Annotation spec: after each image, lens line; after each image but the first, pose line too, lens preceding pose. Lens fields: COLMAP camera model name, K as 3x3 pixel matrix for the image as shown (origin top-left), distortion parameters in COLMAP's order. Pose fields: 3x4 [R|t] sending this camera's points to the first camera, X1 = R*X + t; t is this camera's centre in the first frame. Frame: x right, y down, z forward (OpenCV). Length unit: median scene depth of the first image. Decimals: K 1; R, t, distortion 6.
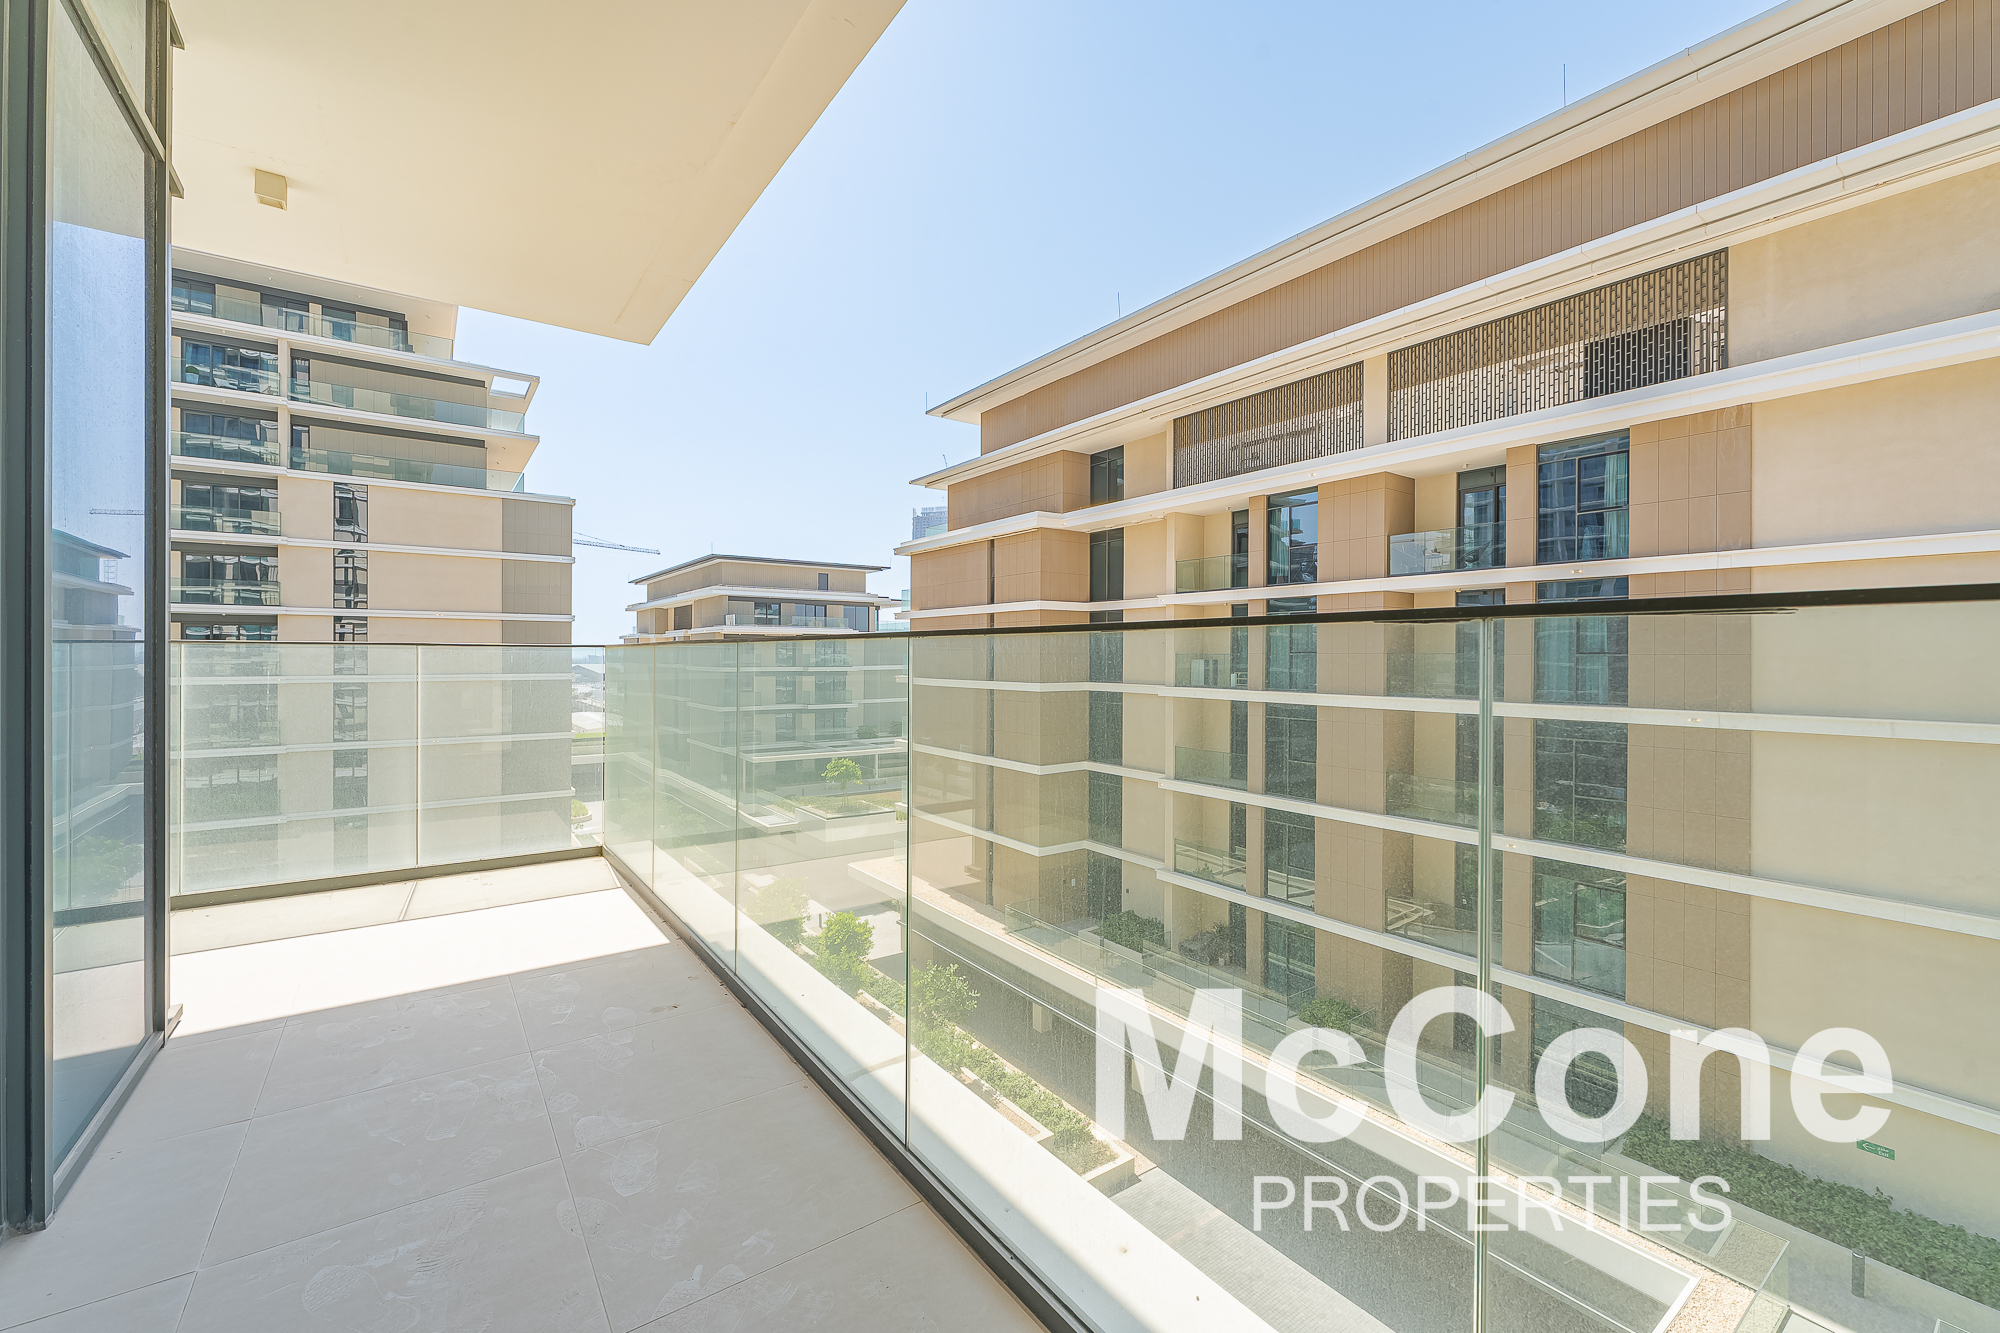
lens RADIAL K [[826.0, 0, 1010.9], [0, 826.0, 658.0], [0, 0, 1]] dist [0.014401, 0.000260]
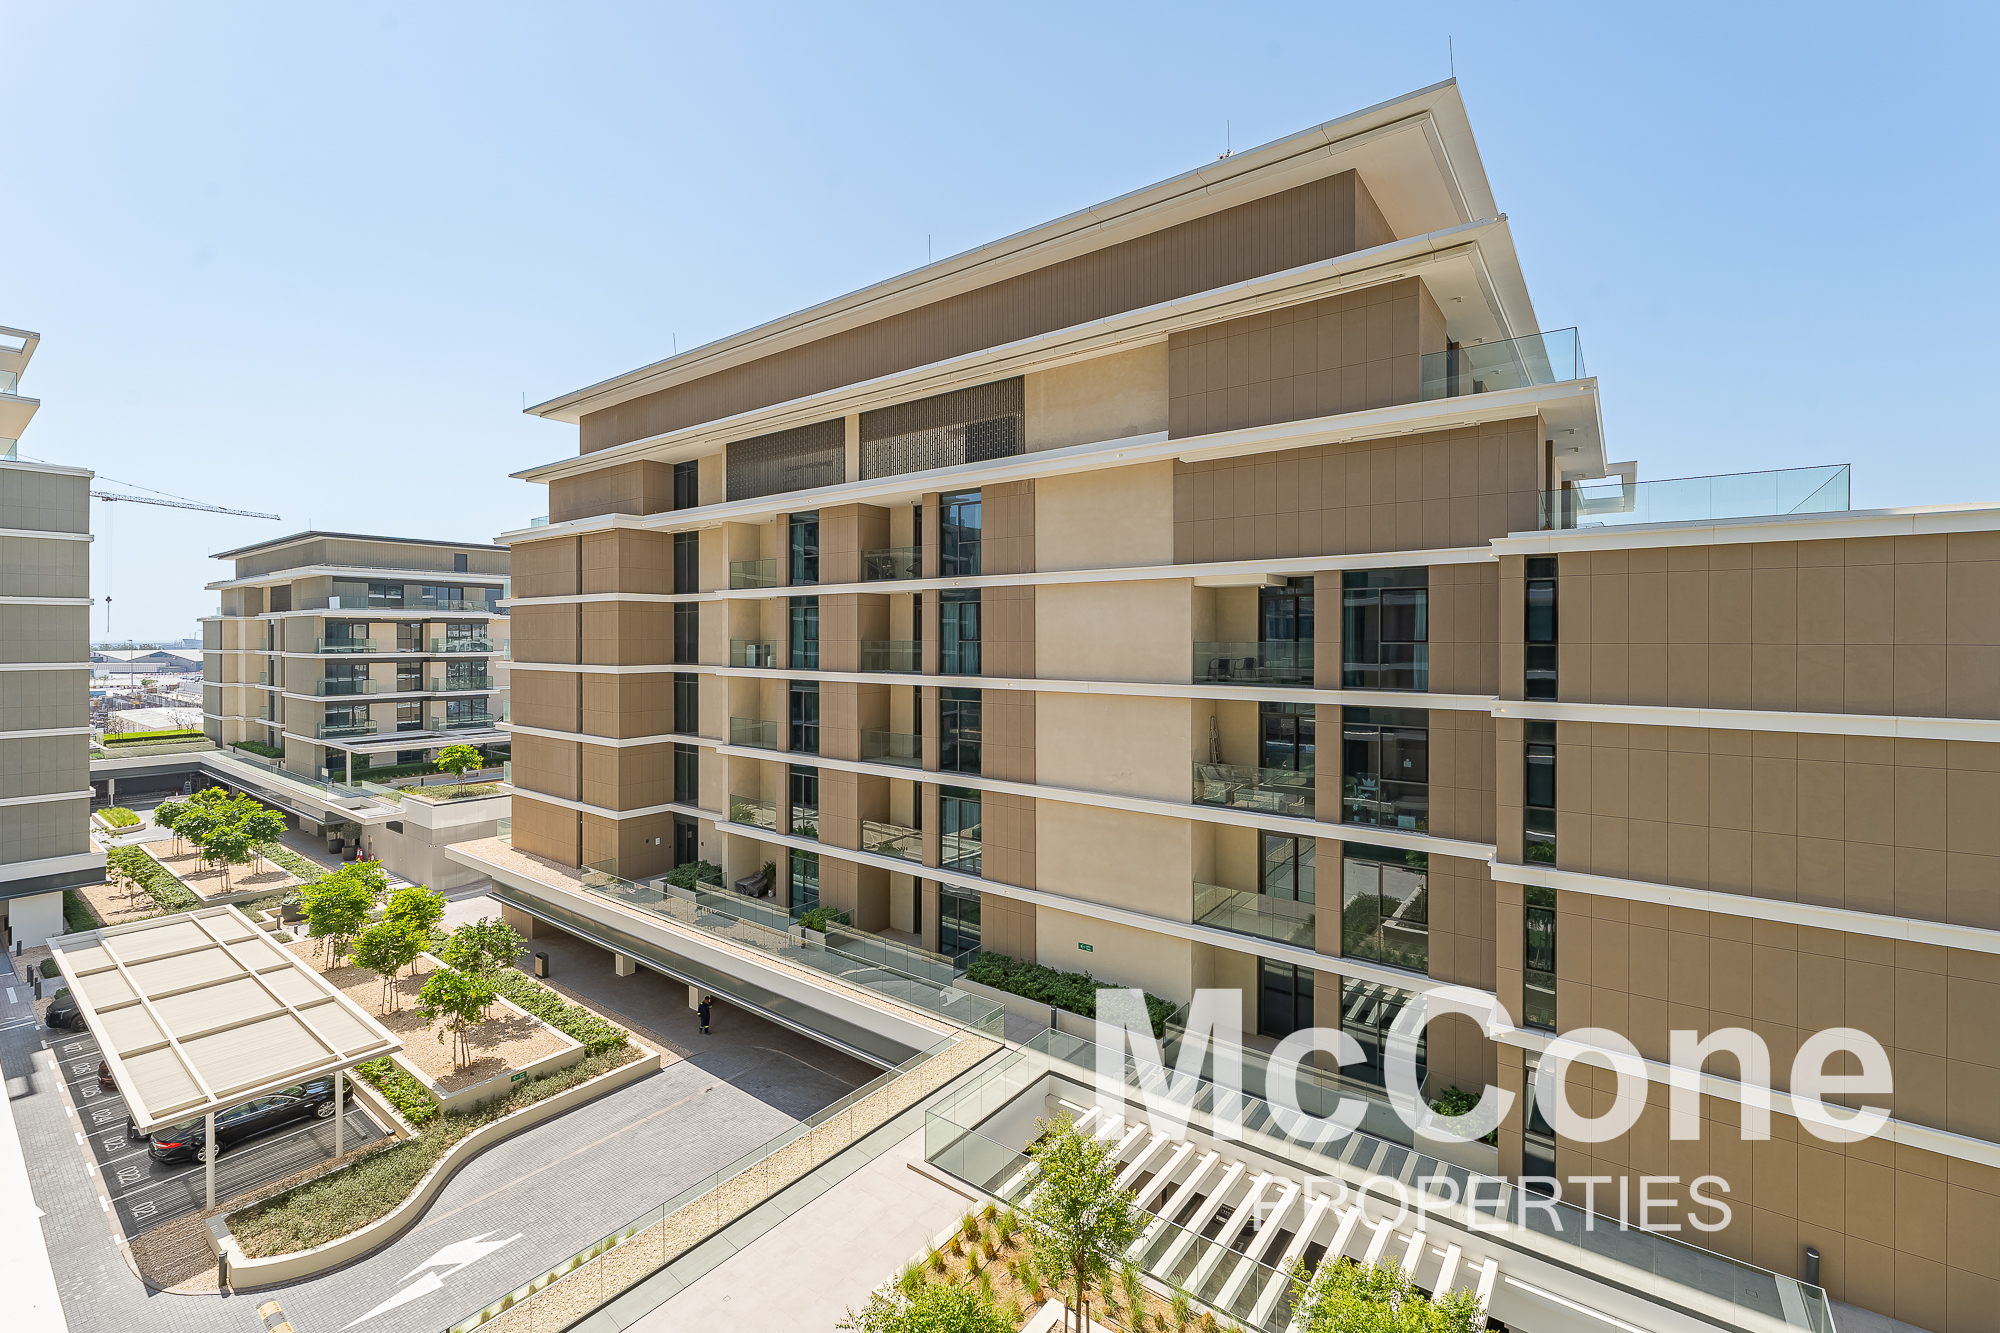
lens RADIAL K [[826.0, 0, 986.8], [0, 826.0, 650.1], [0, 0, 1]] dist [0.014401, 0.000260]
pose [[0.956777, 0.004569, 0.290788, 0.184106], [-0.005341, 0.999984, 0.001859, 0.004915], [-0.290774, -0.003331, 0.956786, -0.223574]]
